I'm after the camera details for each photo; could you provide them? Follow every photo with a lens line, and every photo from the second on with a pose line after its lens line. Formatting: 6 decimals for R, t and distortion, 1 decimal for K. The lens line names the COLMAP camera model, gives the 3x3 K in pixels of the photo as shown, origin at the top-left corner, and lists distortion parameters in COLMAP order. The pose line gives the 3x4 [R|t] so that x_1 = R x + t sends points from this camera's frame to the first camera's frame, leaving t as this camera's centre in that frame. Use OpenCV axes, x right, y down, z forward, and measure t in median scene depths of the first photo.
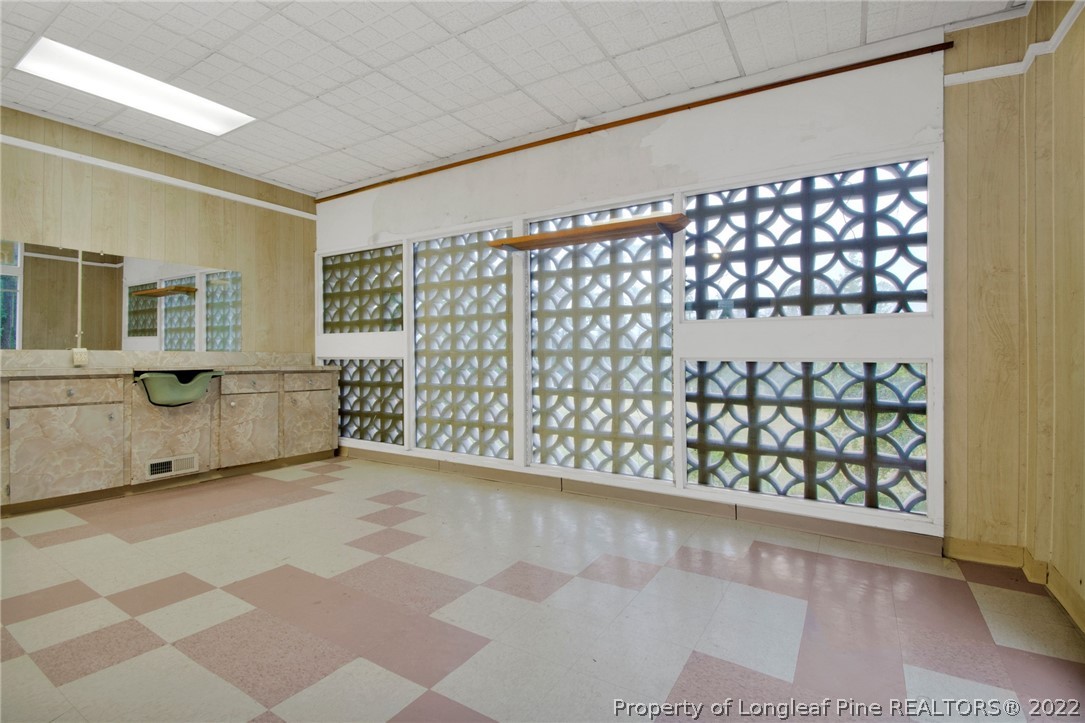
lens RADIAL K [[497.7, 0, 546.8], [0, 497.7, 353.5], [0, 0, 1]] dist [0.005299, -0.010612]
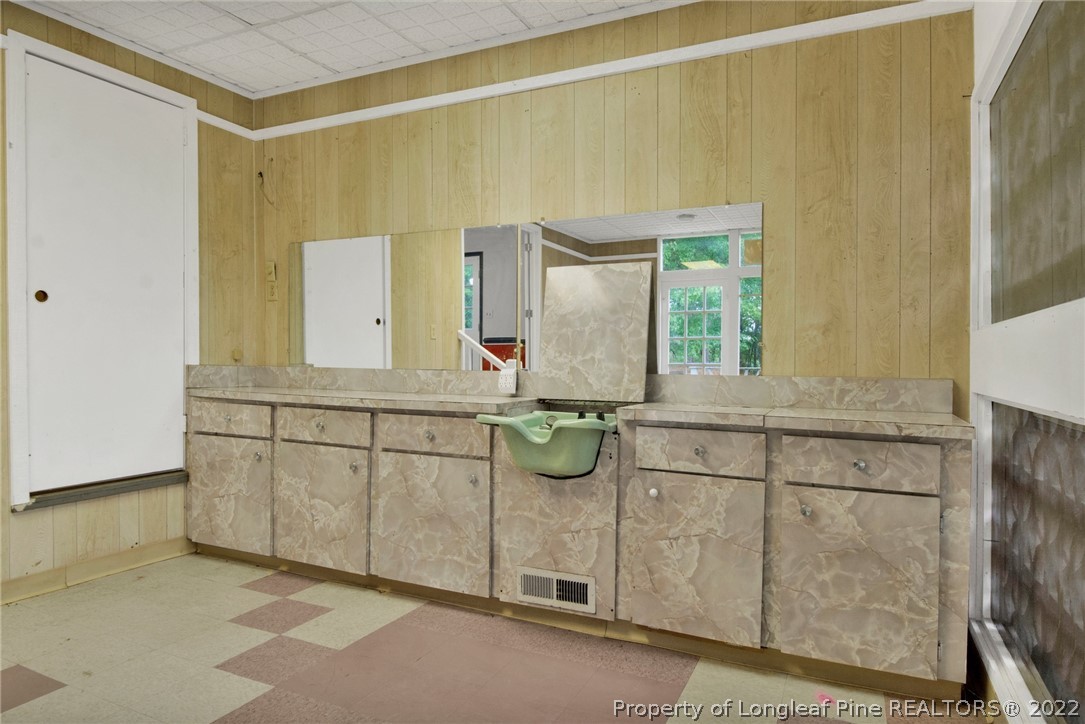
lens RADIAL K [[669.2, 0, 541.9], [0, 669.2, 359.4], [0, 0, 1]] dist [-0.004579, -0.005566]
pose [[0.104992, -0.003081, -0.994468, -0.034382], [-0.003665, 0.999987, -0.003485, -0.019286], [0.994466, 0.004011, 0.104979, 0.905709]]
